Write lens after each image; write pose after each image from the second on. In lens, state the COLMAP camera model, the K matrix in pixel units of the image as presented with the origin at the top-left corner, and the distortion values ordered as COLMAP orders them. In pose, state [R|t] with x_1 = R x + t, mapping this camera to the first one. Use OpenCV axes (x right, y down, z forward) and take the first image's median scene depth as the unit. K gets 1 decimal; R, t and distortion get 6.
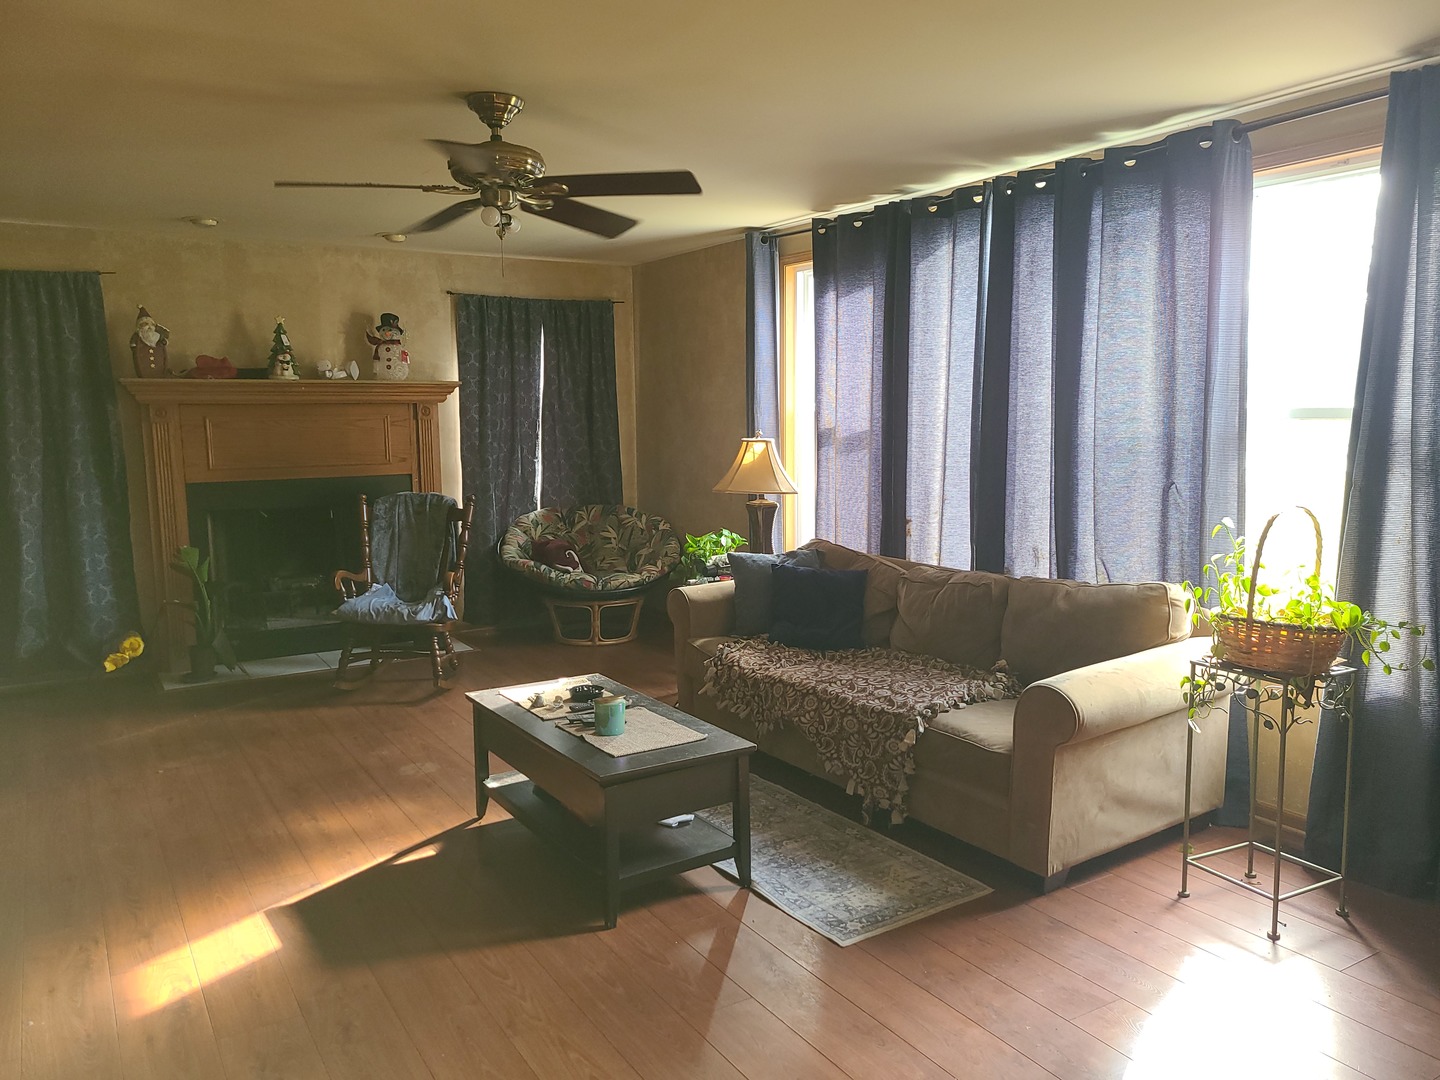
lens RADIAL K [[1073.0, 0, 711.9], [0, 1073.0, 546.0], [0, 0, 1]] dist [0.057015, -0.060249]
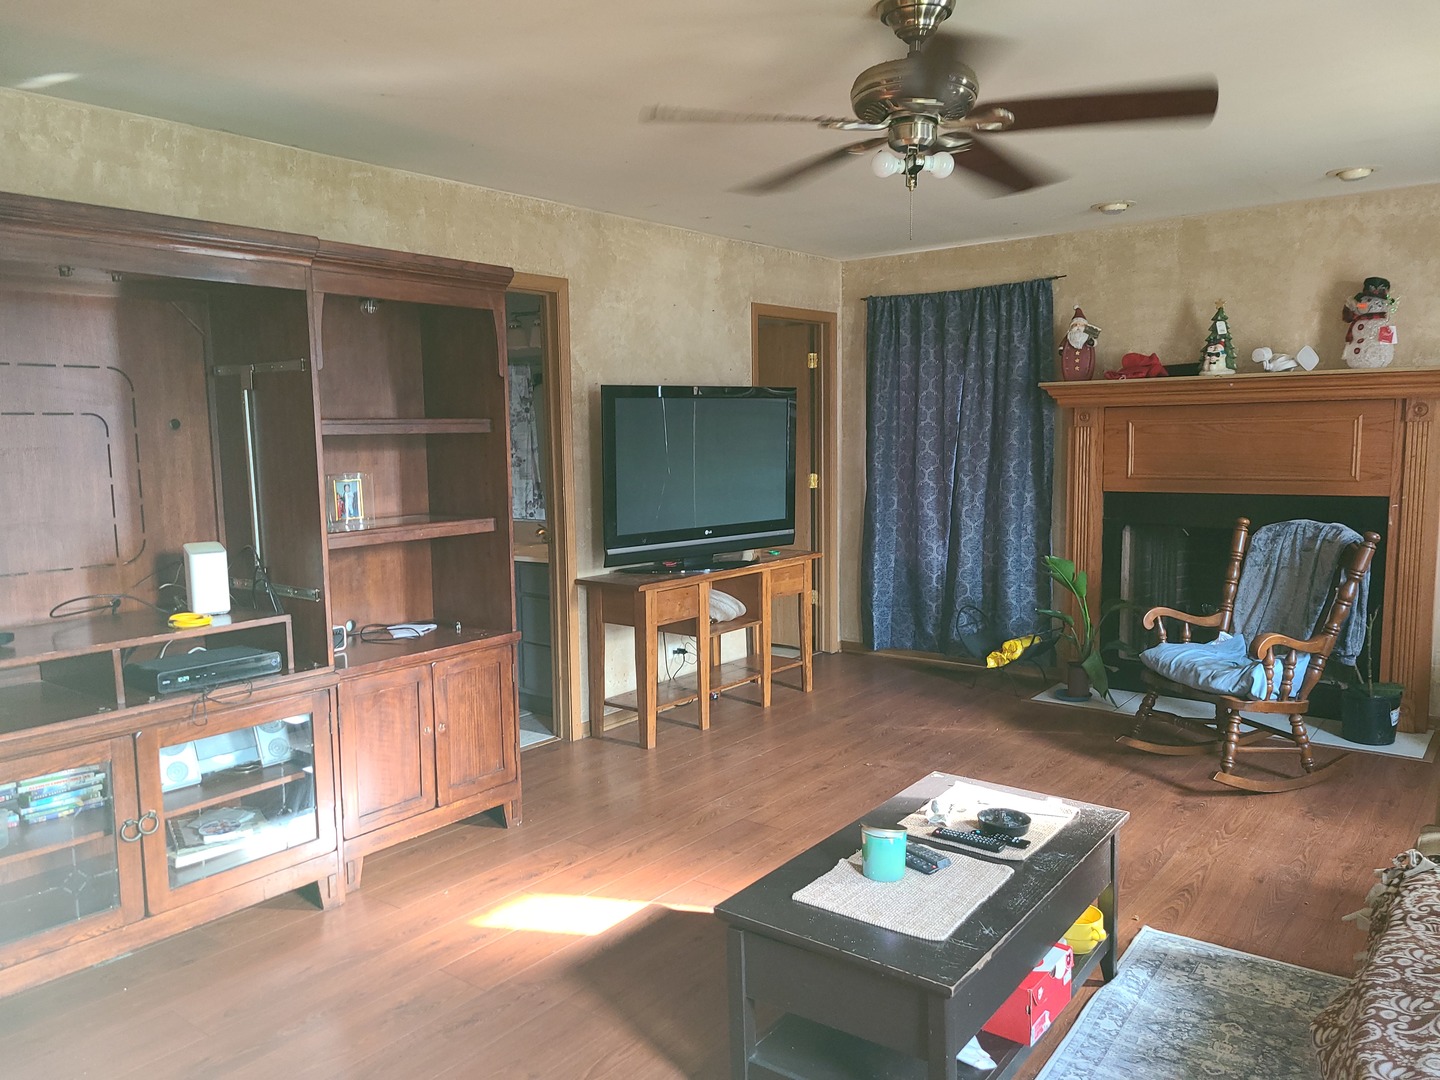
lens RADIAL K [[1072.3, 0, 693.1], [0, 1072.3, 552.0], [0, 0, 1]] dist [0.069366, -0.057794]
pose [[0.335356, 0.113726, -0.935202, 0.285293], [-0.105920, 0.990945, 0.082522, -0.046291], [0.936118, 0.071382, 0.344365, 0.353340]]
